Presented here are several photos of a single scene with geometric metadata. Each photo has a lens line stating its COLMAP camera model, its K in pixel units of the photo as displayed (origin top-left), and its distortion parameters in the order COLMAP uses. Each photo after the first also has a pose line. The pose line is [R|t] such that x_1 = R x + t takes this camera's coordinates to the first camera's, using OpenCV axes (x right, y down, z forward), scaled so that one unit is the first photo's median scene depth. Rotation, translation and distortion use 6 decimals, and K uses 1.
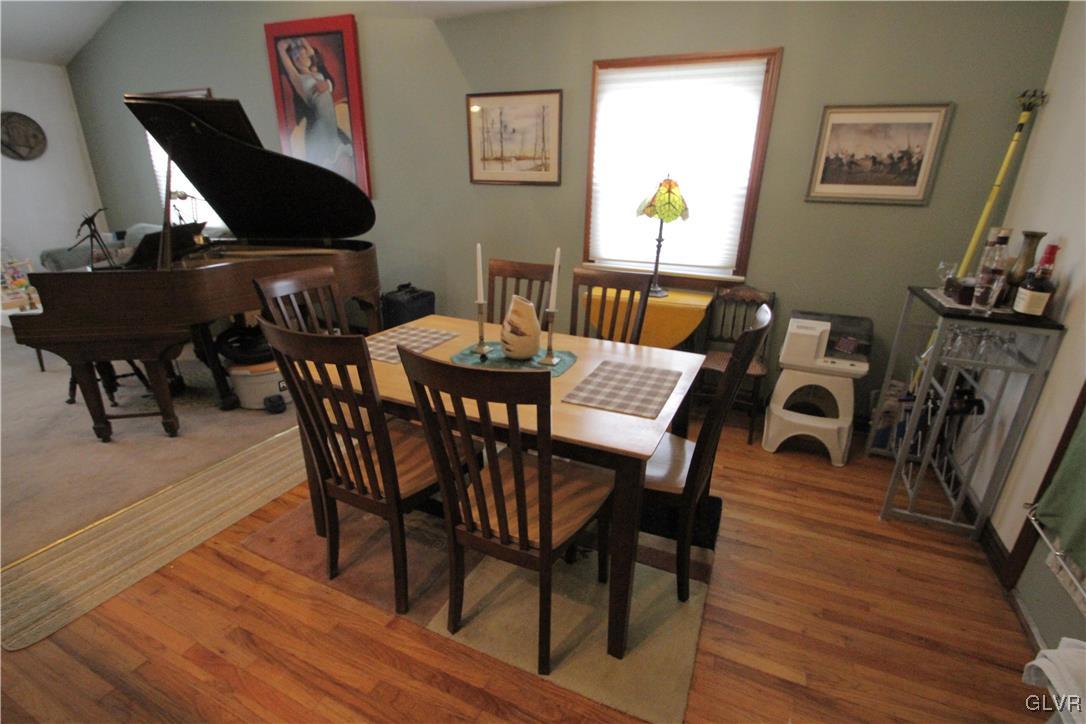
lens RADIAL K [[503.6, 0, 549.8], [0, 503.6, 378.5], [0, 0, 1]] dist [0.015091, -0.018802]
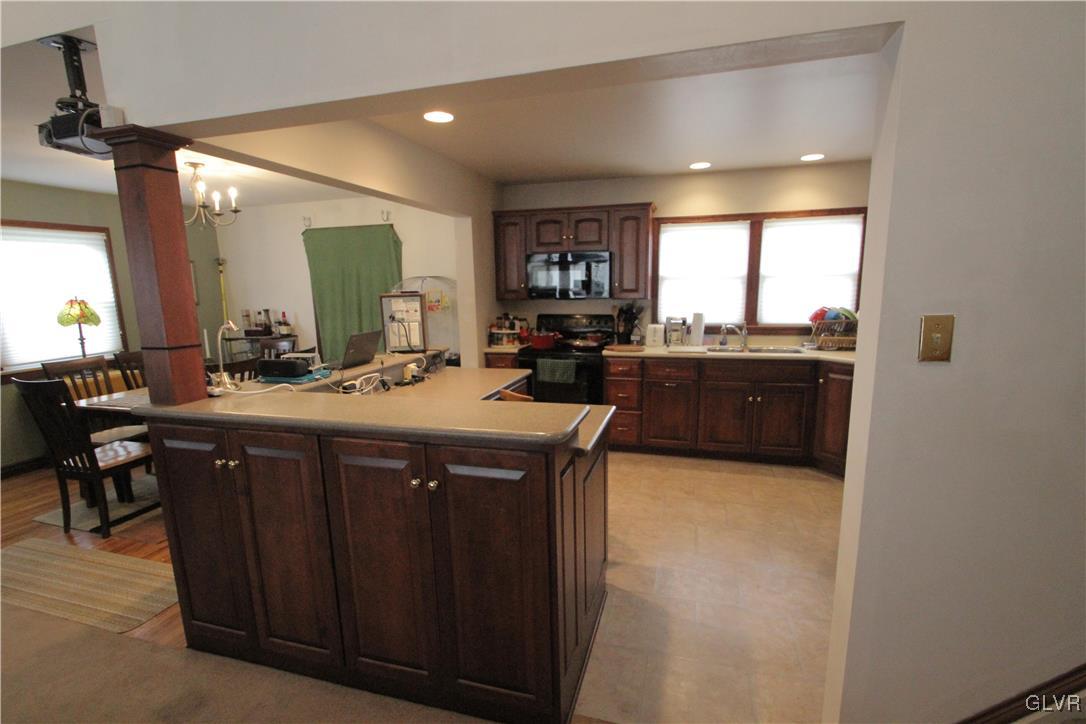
lens RADIAL K [[503.6, 0, 549.8], [0, 503.6, 378.5], [0, 0, 1]] dist [0.015091, -0.018802]
pose [[-0.153846, -0.201109, 0.967412, -1.306397], [0.370590, 0.895855, 0.245167, -0.026016], [-0.915966, 0.396231, -0.063295, -0.091681]]
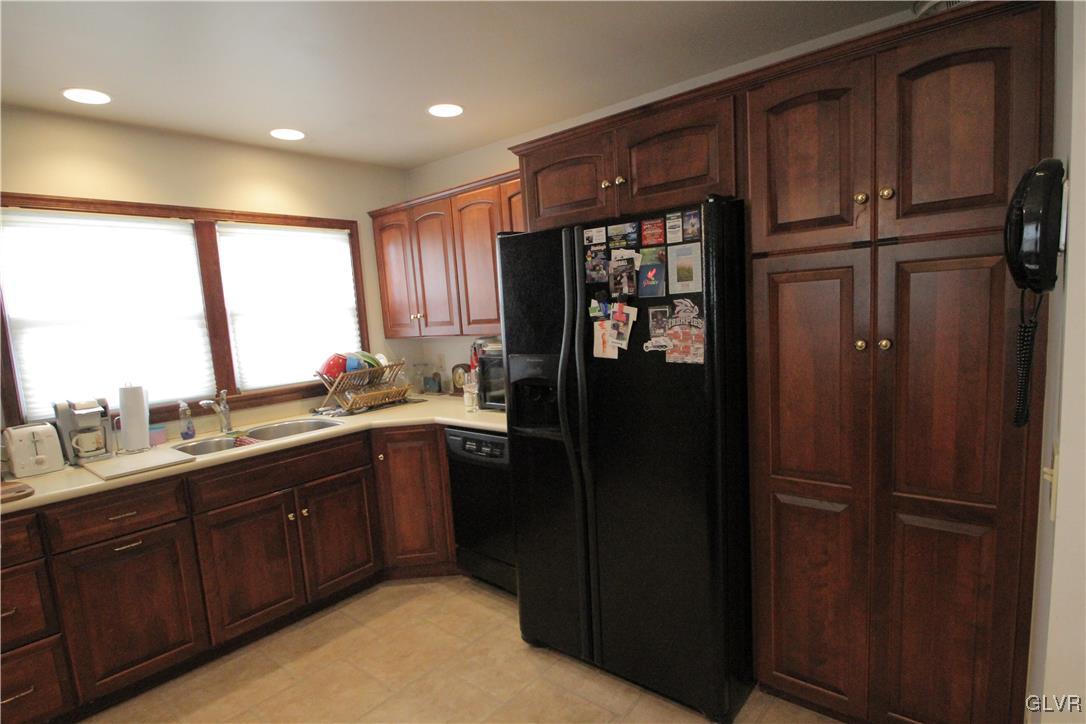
lens RADIAL K [[563.5, 0, 547.6], [0, 563.5, 380.8], [0, 0, 1]] dist [-0.001605, -0.011334]
pose [[-0.965488, 0.000411, 0.260448, -0.776722], [0.128777, 0.869961, 0.476009, -0.002964], [-0.226384, 0.493120, -0.839990, -0.101859]]
